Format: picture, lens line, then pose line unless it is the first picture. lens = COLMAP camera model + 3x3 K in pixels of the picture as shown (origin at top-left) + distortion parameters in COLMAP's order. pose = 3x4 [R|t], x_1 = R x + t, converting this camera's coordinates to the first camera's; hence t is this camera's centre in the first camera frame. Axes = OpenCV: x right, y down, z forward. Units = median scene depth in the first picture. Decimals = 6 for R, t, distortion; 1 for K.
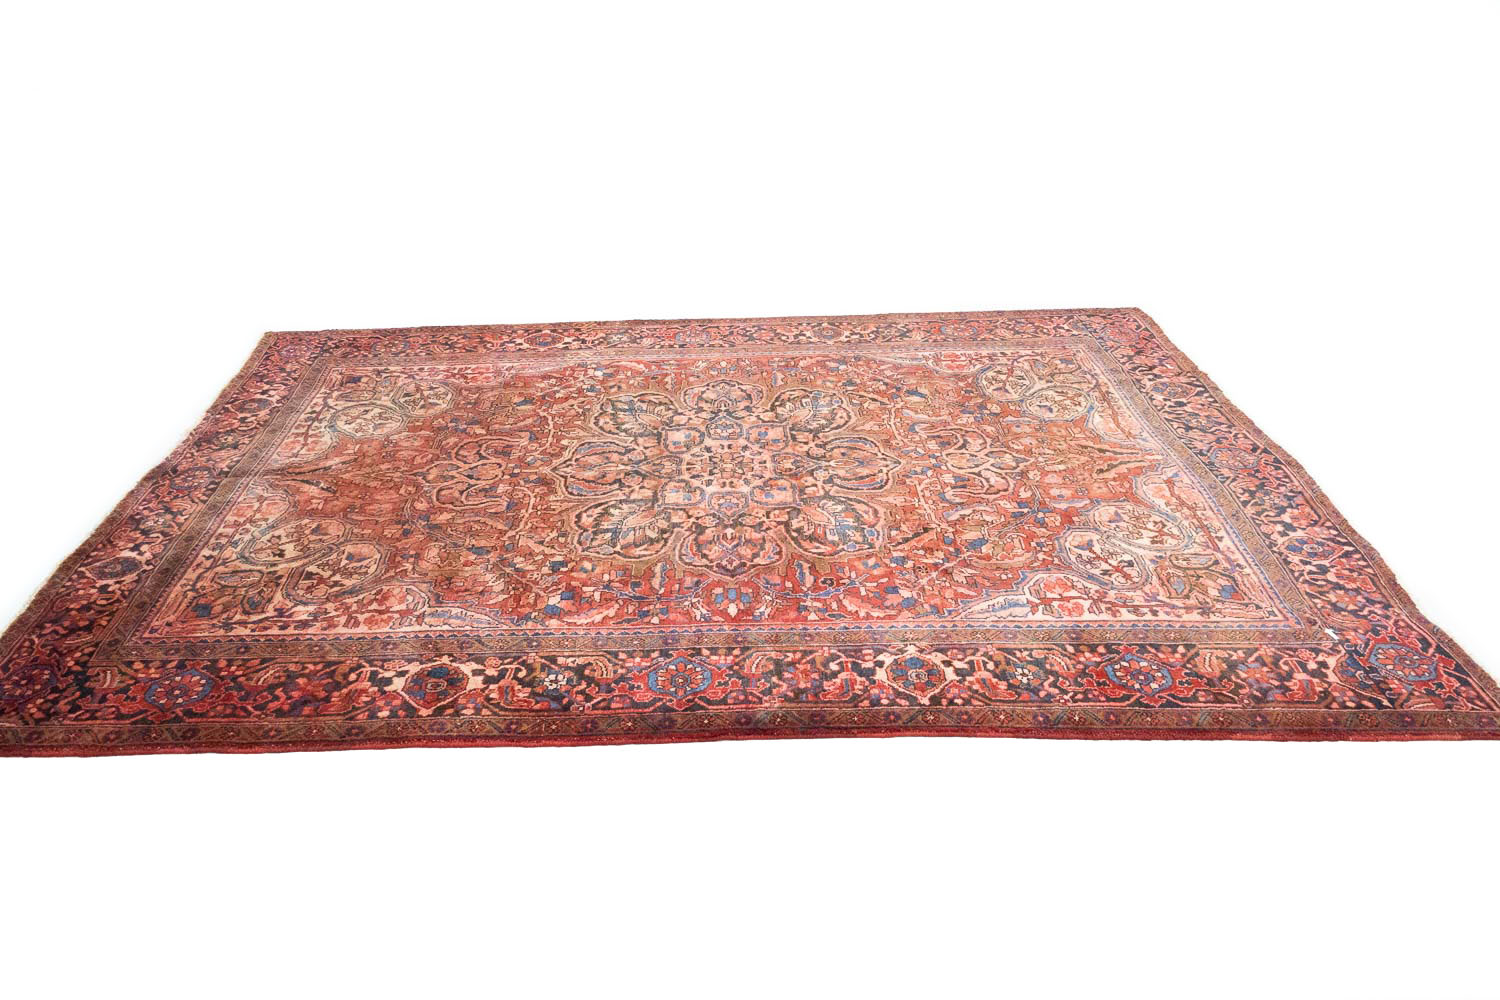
lens RADIAL K [[1237.4, 0, 731.0], [0, 1237.4, 500.0], [0, 0, 1]] dist [0.001372, -0.004498]
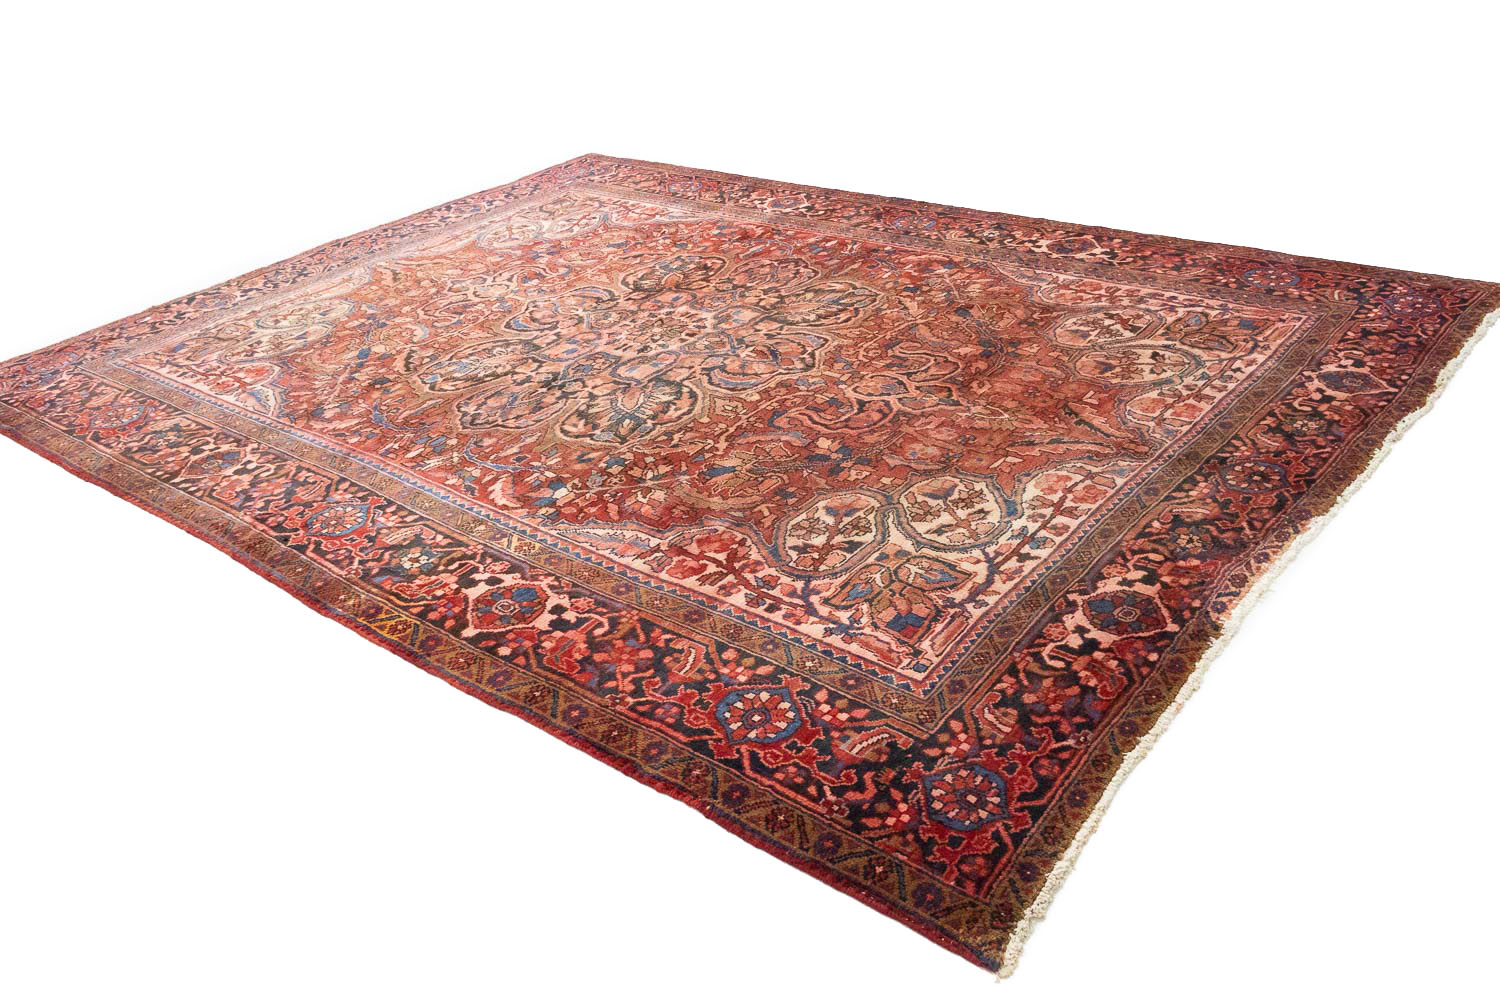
lens RADIAL K [[1270.8, 0, 728.4], [0, 1270.8, 469.1], [0, 0, 1]] dist [0.000759, -0.001208]
pose [[-0.740021, -0.230497, 0.631854, -0.696554], [0.412832, 0.585989, 0.697271, -0.636002], [-0.530979, 0.776845, -0.338487, 1.462327]]
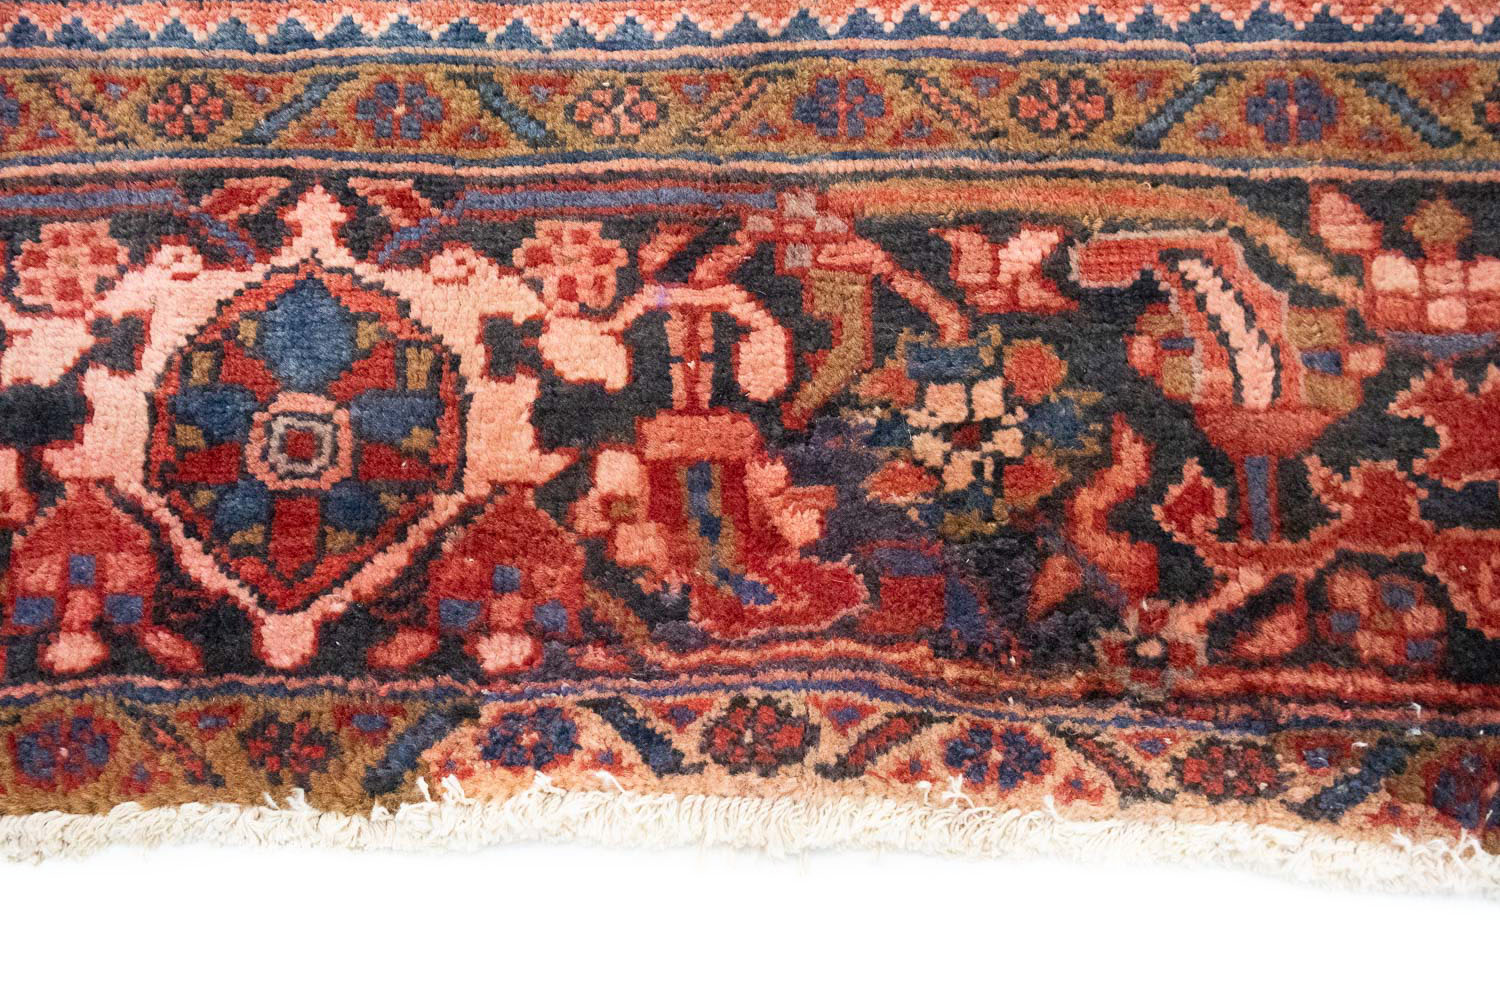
lens RADIAL K [[1237.4, 0, 731.0], [0, 1237.4, 500.0], [0, 0, 1]] dist [0.001372, -0.004498]
pose [[0.037084, -0.986716, 0.158165, -0.496503], [0.520344, 0.154191, 0.839921, -0.185599], [-0.853151, 0.051153, 0.519149, 1.092225]]
